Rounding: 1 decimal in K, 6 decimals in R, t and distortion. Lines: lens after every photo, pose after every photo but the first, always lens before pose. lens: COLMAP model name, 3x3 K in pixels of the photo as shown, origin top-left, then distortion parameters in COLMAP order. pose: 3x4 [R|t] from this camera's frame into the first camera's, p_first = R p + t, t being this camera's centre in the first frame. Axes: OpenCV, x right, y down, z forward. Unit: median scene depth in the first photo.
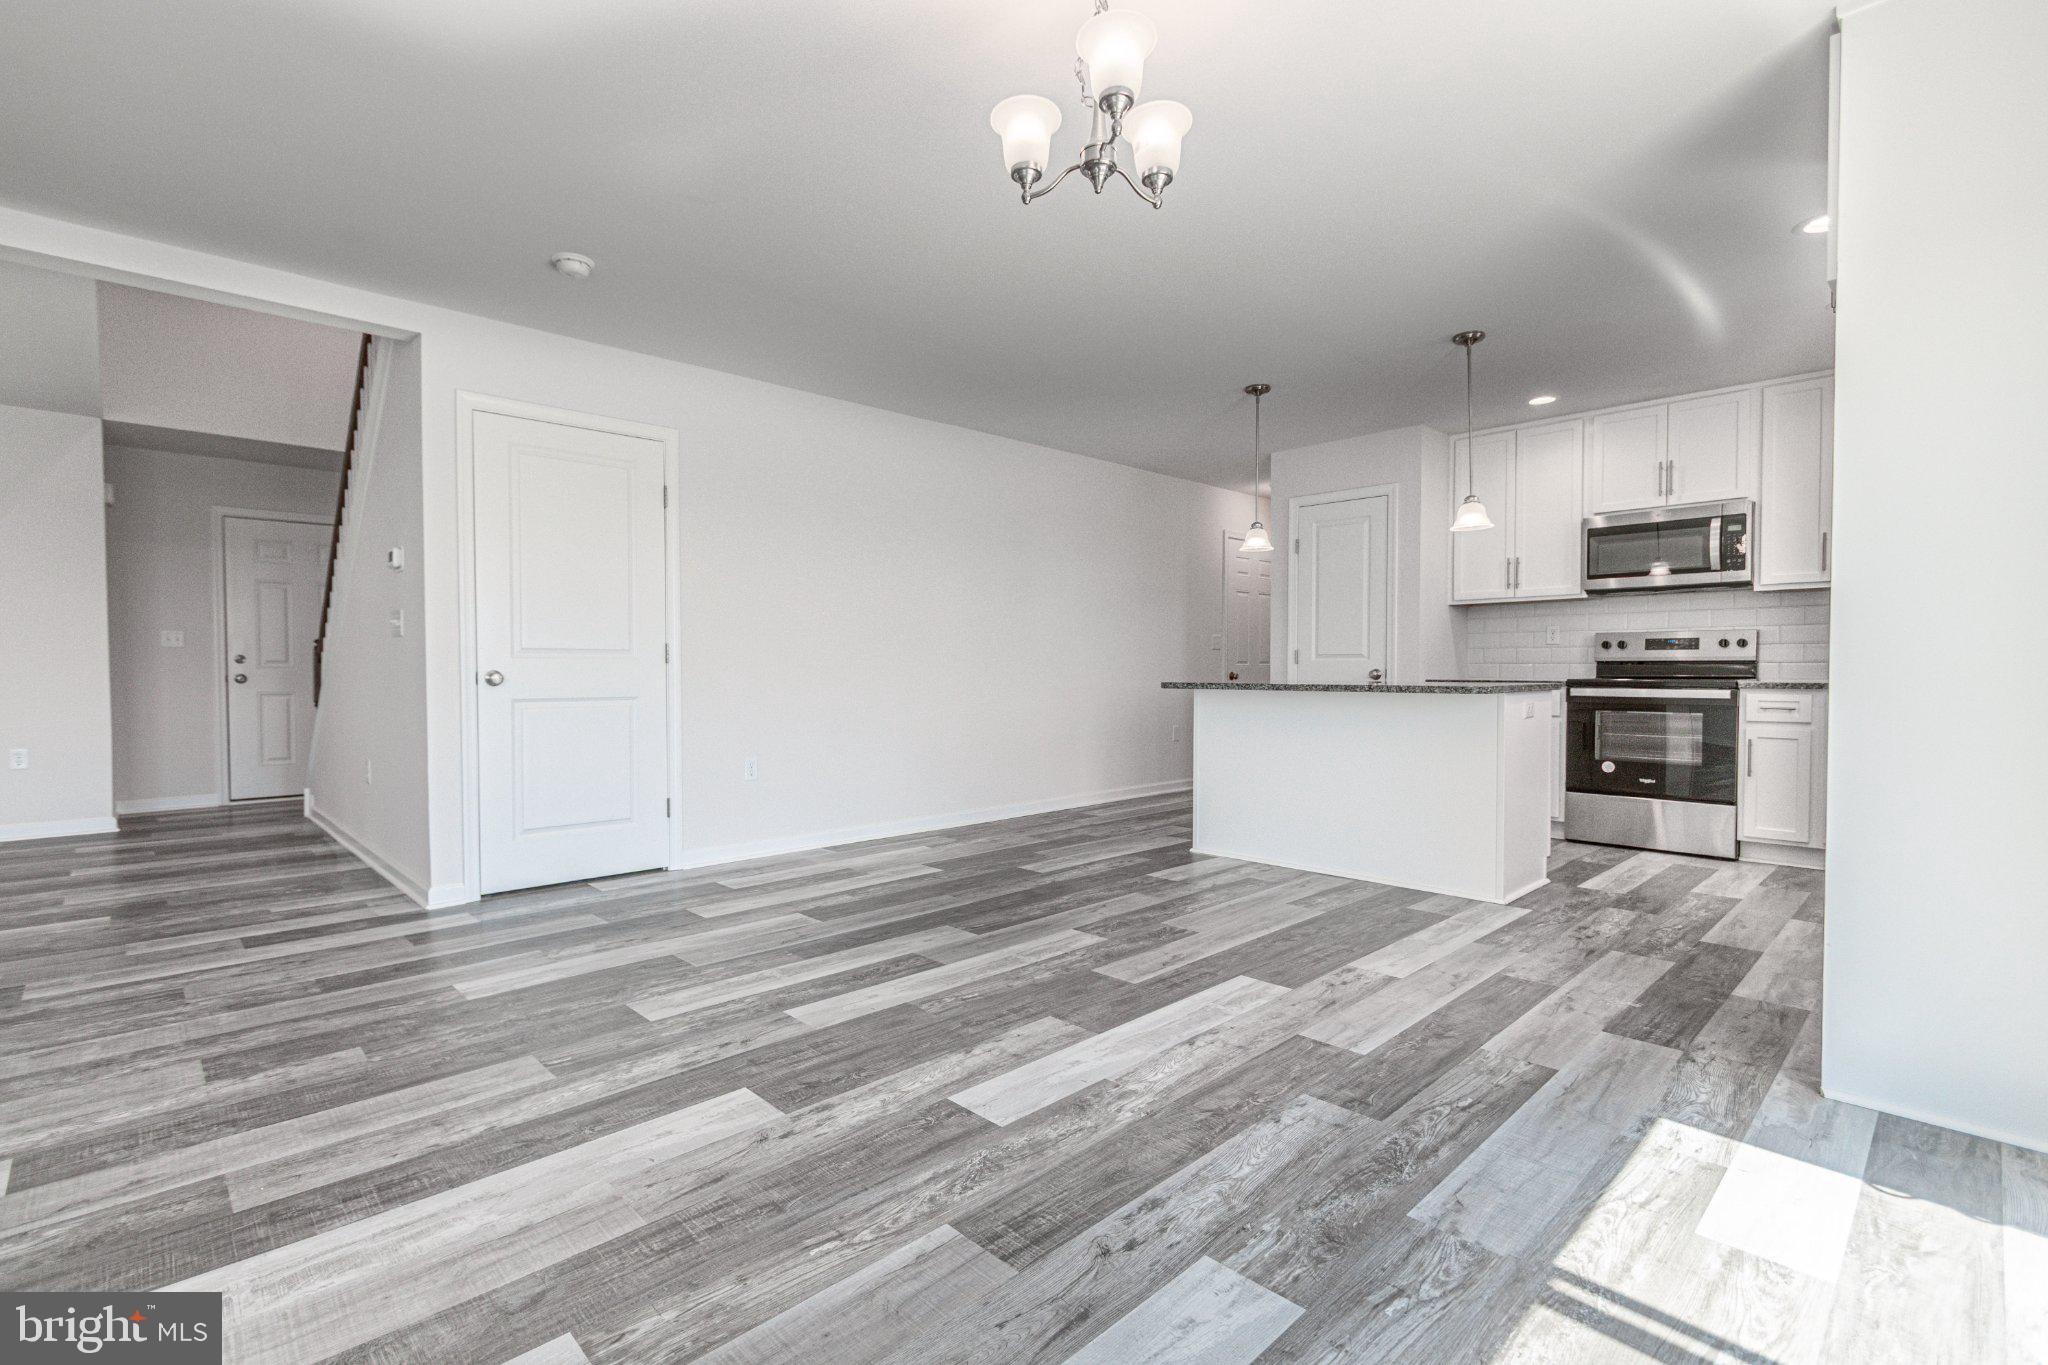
lens RADIAL K [[937.8, 0, 1003.1], [0, 937.8, 686.4], [0, 0, 1]] dist [0.008081, -0.000601]
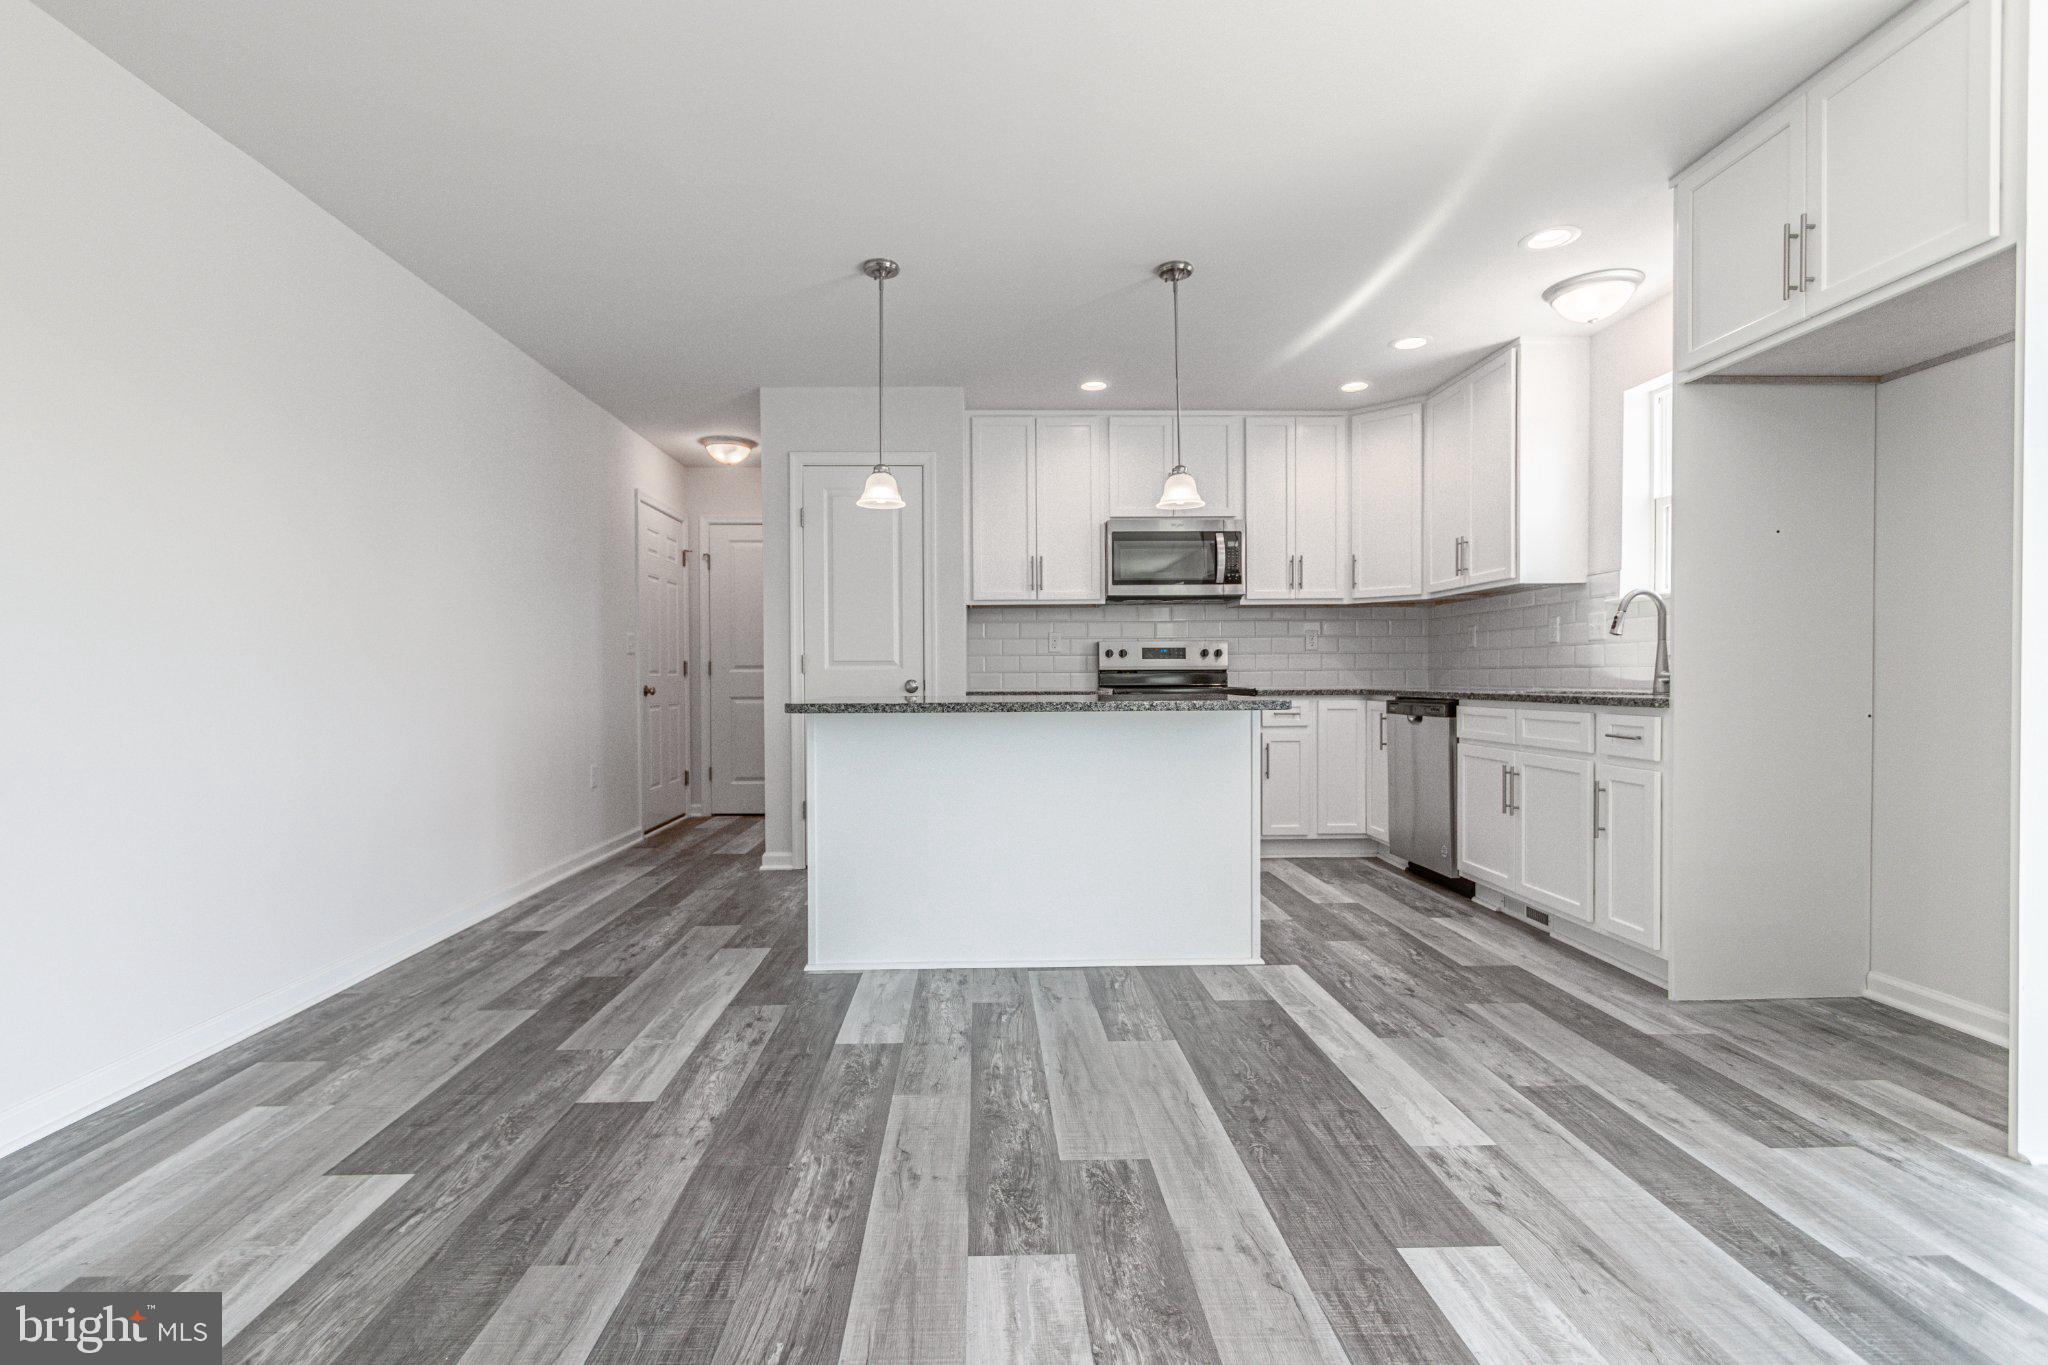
lens RADIAL K [[934.1, 0, 1003.1], [0, 934.1, 687.5], [0, 0, 1]] dist [0.000543, -0.000381]
pose [[0.669178, -0.011370, 0.743015, -0.287789], [0.019294, 0.999812, -0.002077, -0.016365], [-0.742851, 0.015725, 0.669272, 0.795400]]
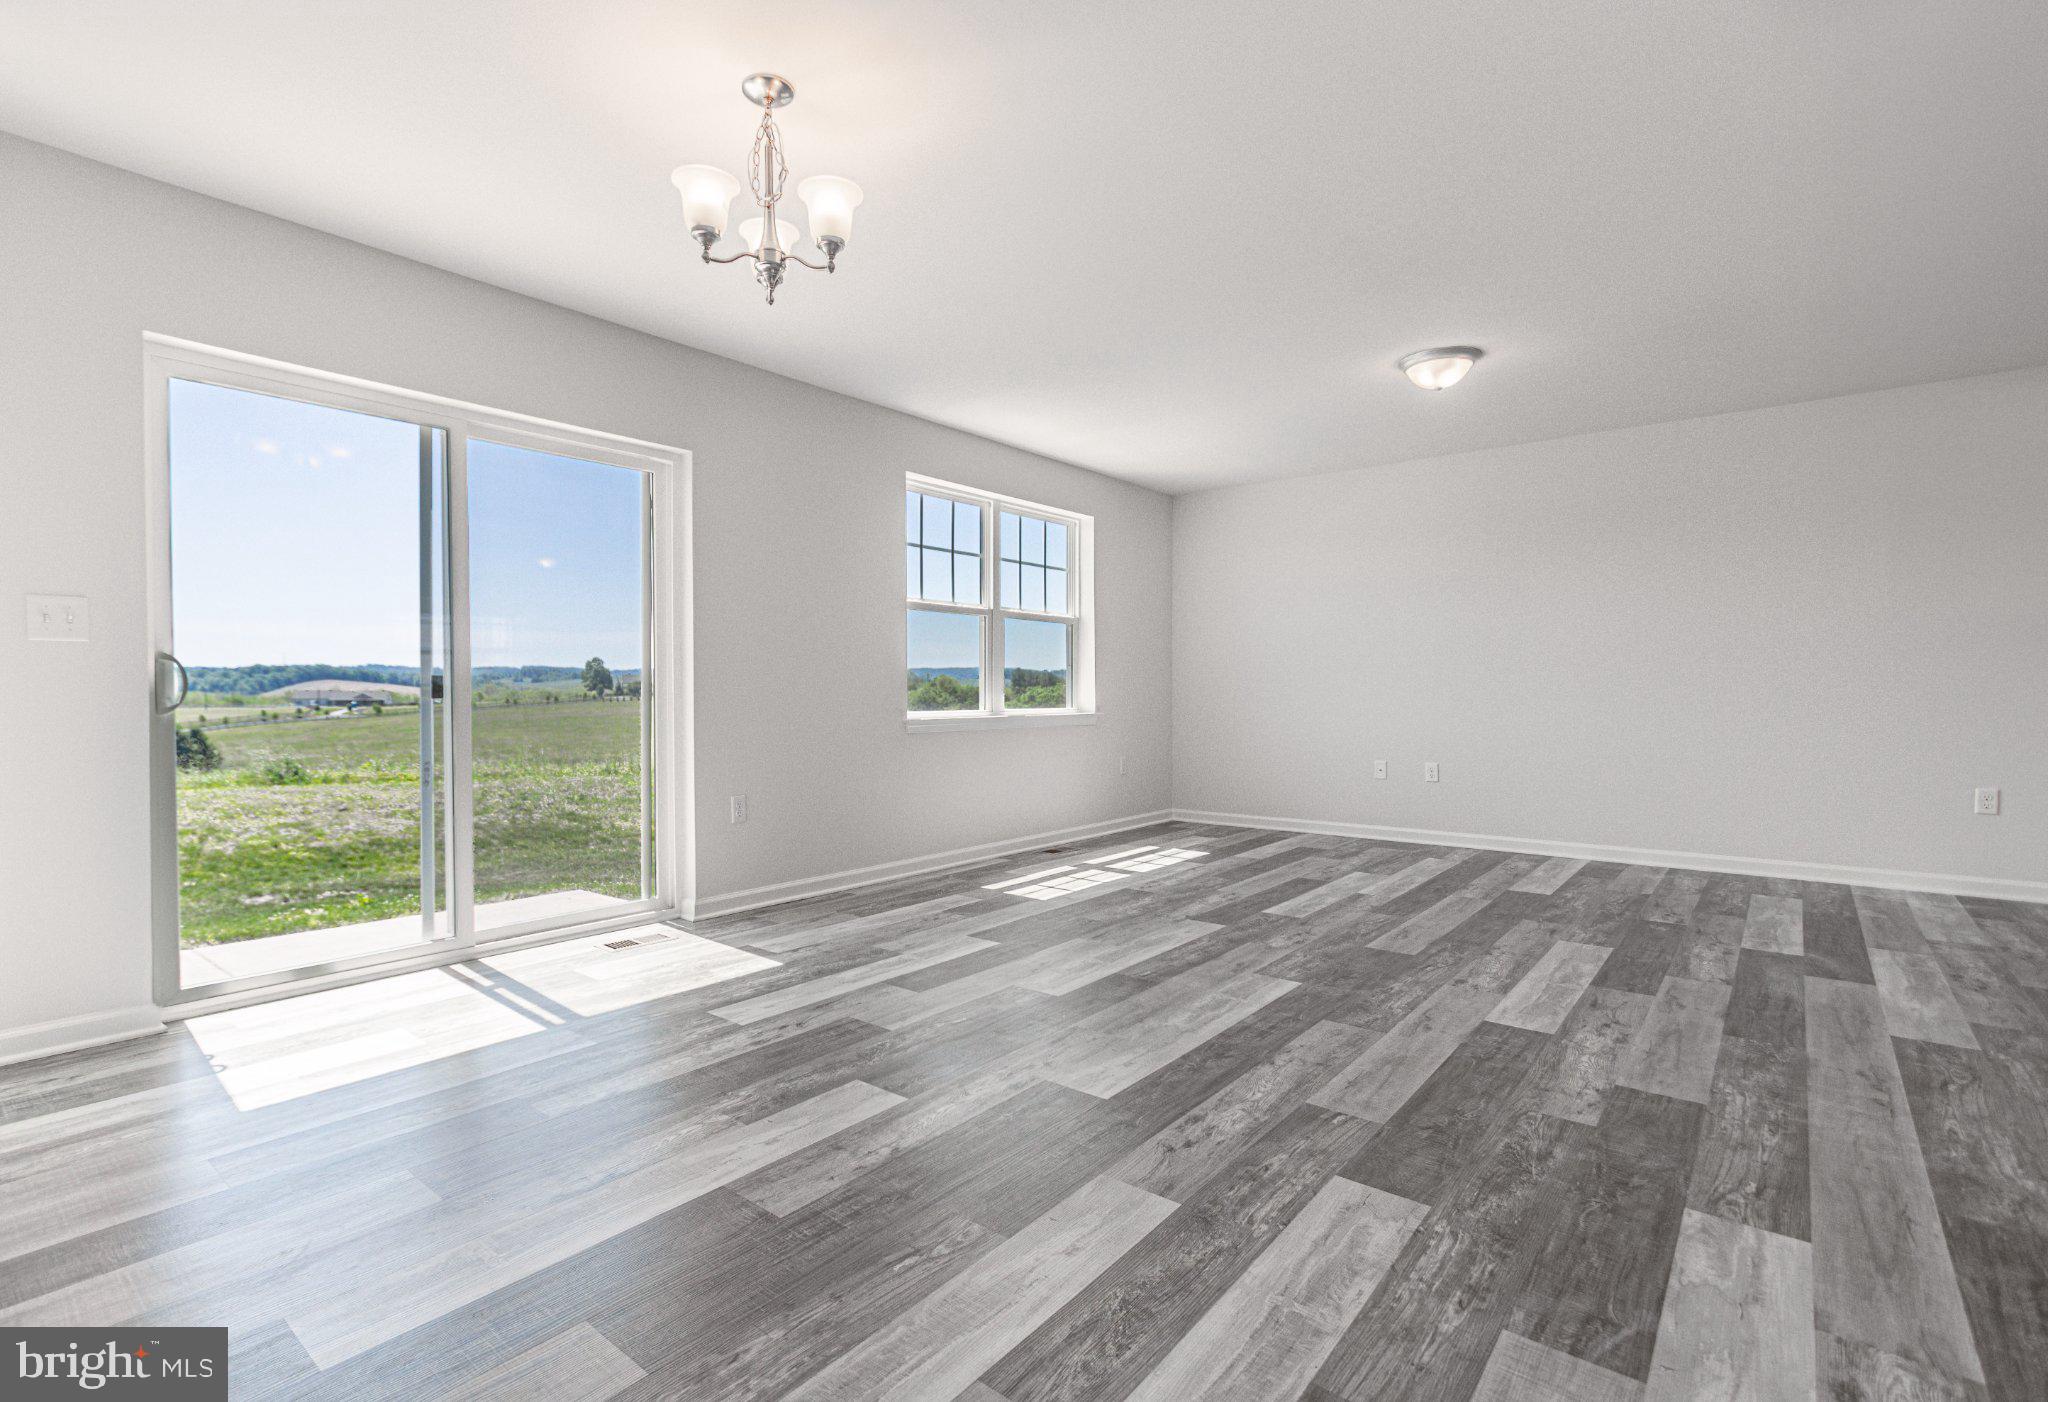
lens RADIAL K [[965.1, 0, 970.1], [0, 965.1, 706.6], [0, 0, 1]] dist [0.001101, -0.000907]
pose [[-0.994548, 0.003818, -0.104213, -0.012227], [-0.000098, 0.999295, 0.037551, -0.031850], [0.104283, 0.037356, -0.993846, 1.470360]]
